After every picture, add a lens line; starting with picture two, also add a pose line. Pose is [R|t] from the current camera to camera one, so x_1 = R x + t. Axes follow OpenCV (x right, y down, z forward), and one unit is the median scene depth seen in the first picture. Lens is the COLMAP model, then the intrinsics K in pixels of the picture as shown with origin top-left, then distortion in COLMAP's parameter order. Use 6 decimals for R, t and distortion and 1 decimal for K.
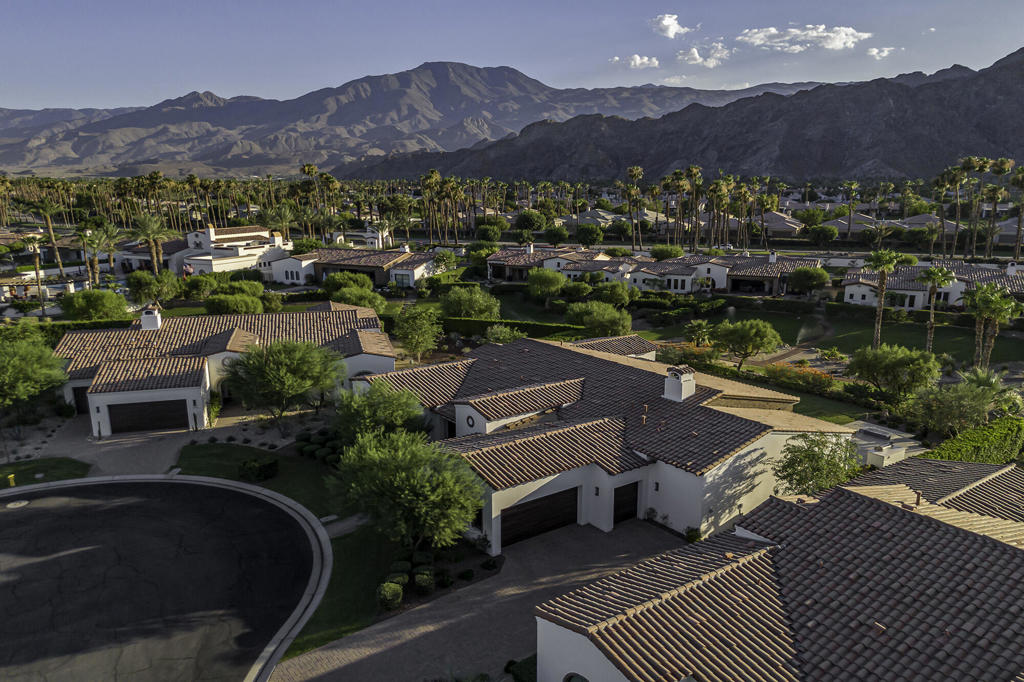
lens RADIAL K [[763.7, 0, 512.0], [0, 763.7, 341.0], [0, 0, 1]] dist [0.046594, -0.045460]
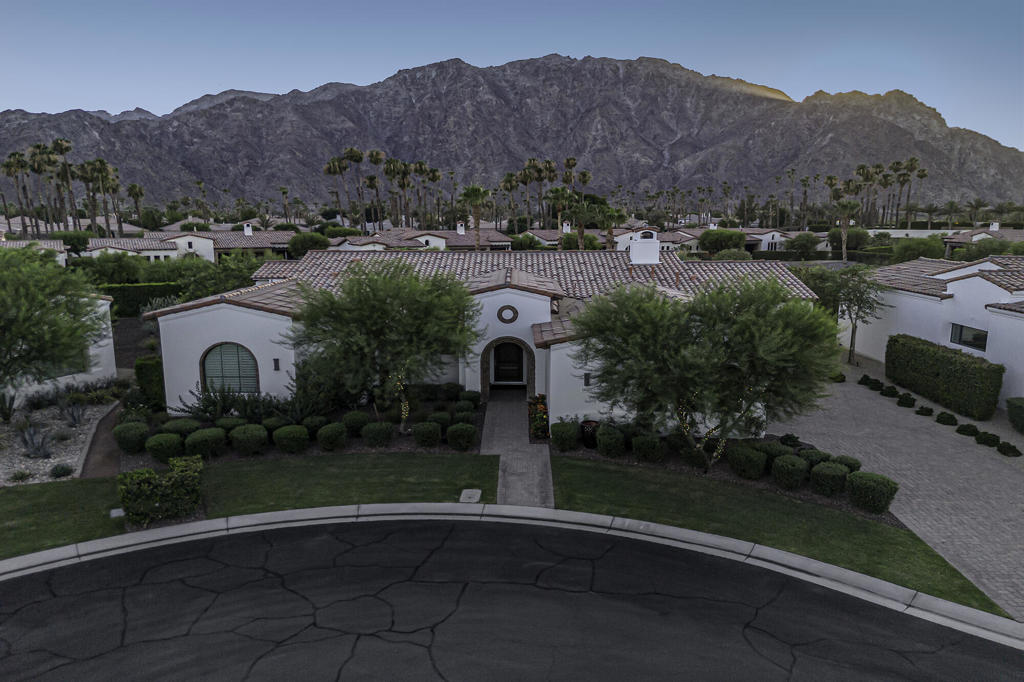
lens RADIAL K [[761.8, 0, 513.1], [0, 761.8, 355.0], [0, 0, 1]] dist [0.052655, -0.057096]
pose [[0.584299, -0.140619, 0.799263, -0.070991], [0.166368, 0.984711, 0.051623, 0.013232], [-0.794303, 0.102809, 0.598760, 0.075437]]
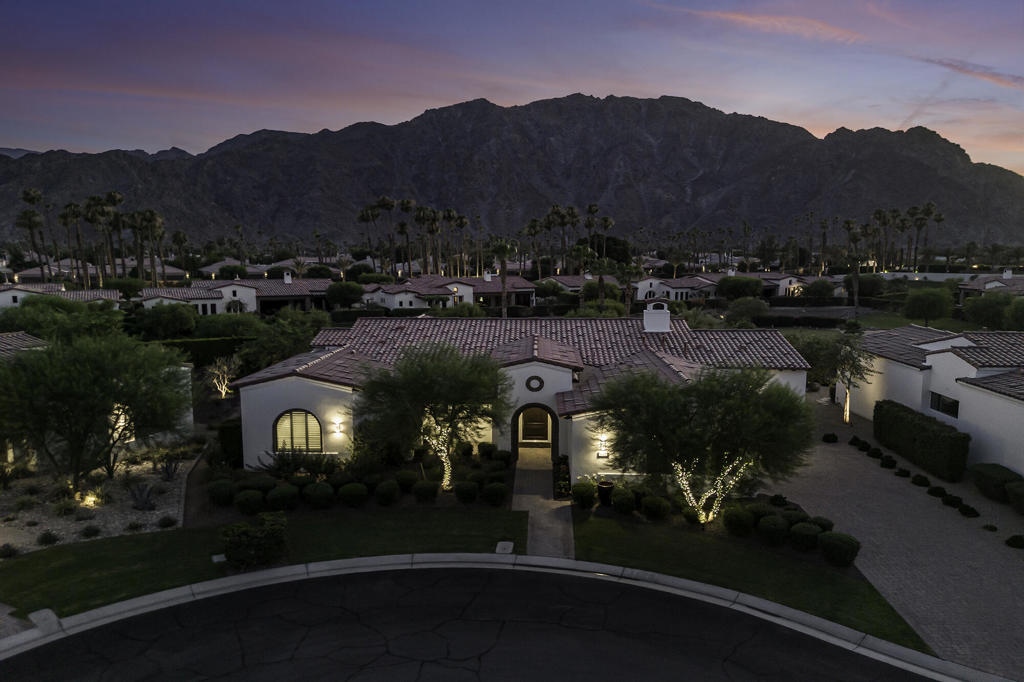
lens RADIAL K [[763.7, 0, 512.0], [0, 763.7, 341.0], [0, 0, 1]] dist [0.046594, -0.045460]
pose [[0.609663, -0.089689, 0.787570, -0.080989], [0.162923, 0.986543, -0.013772, 0.008708], [-0.775737, 0.136710, 0.616071, 0.067696]]
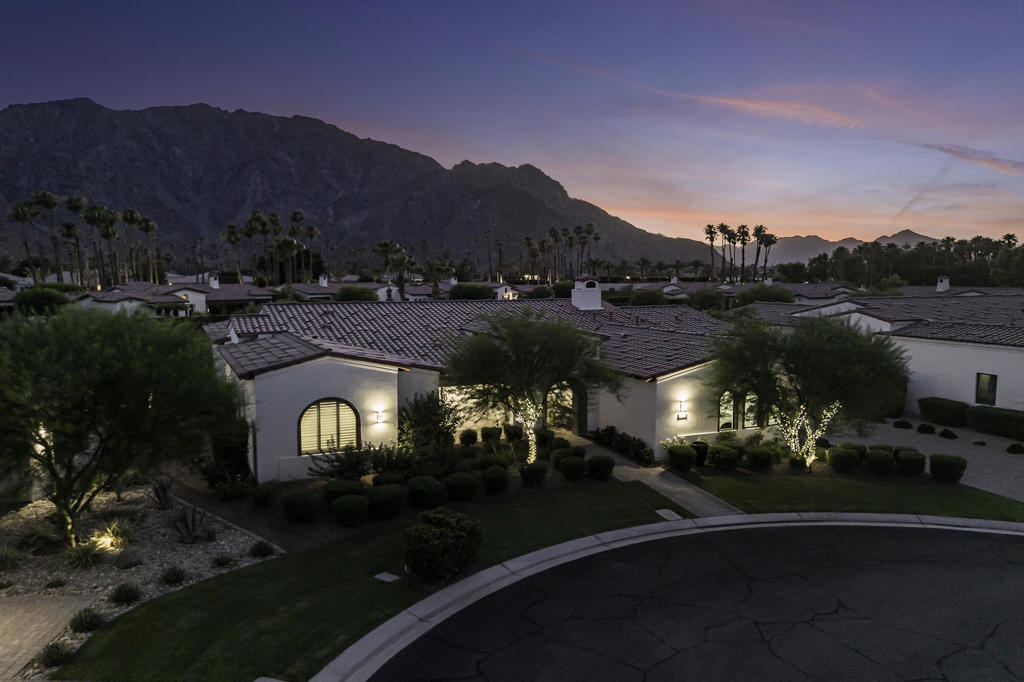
lens RADIAL K [[763.7, 0, 512.0], [0, 763.7, 341.0], [0, 0, 1]] dist [0.046594, -0.045460]
pose [[0.187581, -0.083373, 0.978704, -0.092653], [0.202193, 0.978330, 0.044588, 0.006328], [-0.961214, 0.189523, 0.200373, 0.111403]]
